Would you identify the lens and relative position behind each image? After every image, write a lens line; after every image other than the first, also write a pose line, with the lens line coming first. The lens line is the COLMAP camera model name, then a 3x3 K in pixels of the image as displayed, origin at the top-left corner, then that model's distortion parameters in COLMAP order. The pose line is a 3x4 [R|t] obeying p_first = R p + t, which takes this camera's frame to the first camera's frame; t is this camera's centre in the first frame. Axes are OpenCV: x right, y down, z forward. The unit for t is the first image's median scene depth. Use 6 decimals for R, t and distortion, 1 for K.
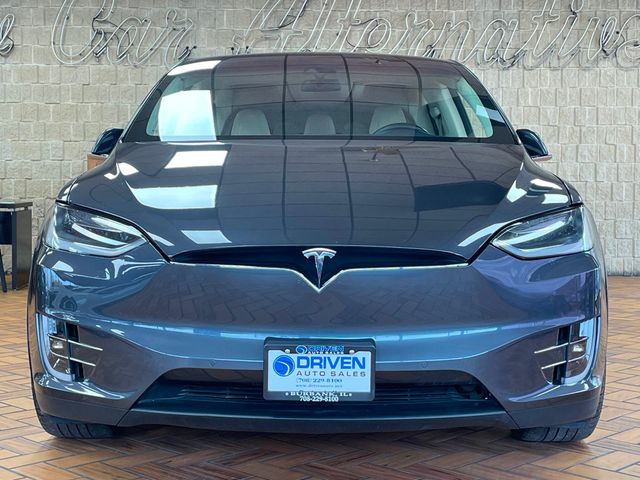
lens RADIAL K [[1026.4, 0, 319.9], [0, 1026.4, 239.3], [0, 0, 1]] dist [0.037918, 0.000000]
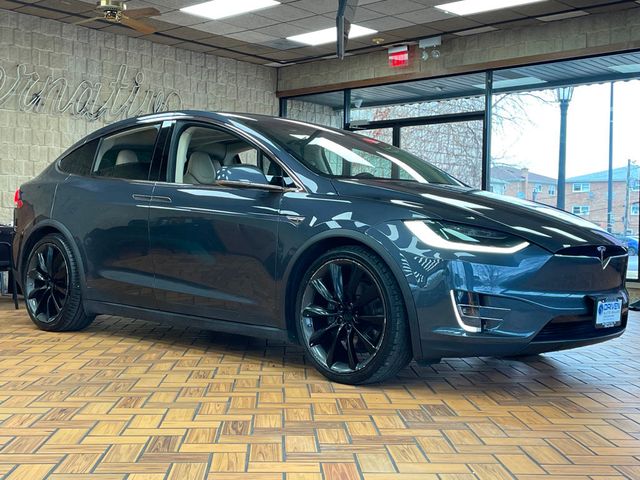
lens RADIAL K [[848.5, 0, 319.8], [0, 848.5, 240.8], [0, 0, 1]] dist [0.018240, 0.000000]
pose [[0.704180, 0.010028, 0.709950, -0.361034], [0.009130, 0.999690, -0.023177, 0.008029], [-0.709963, 0.022802, 0.703870, 0.072391]]
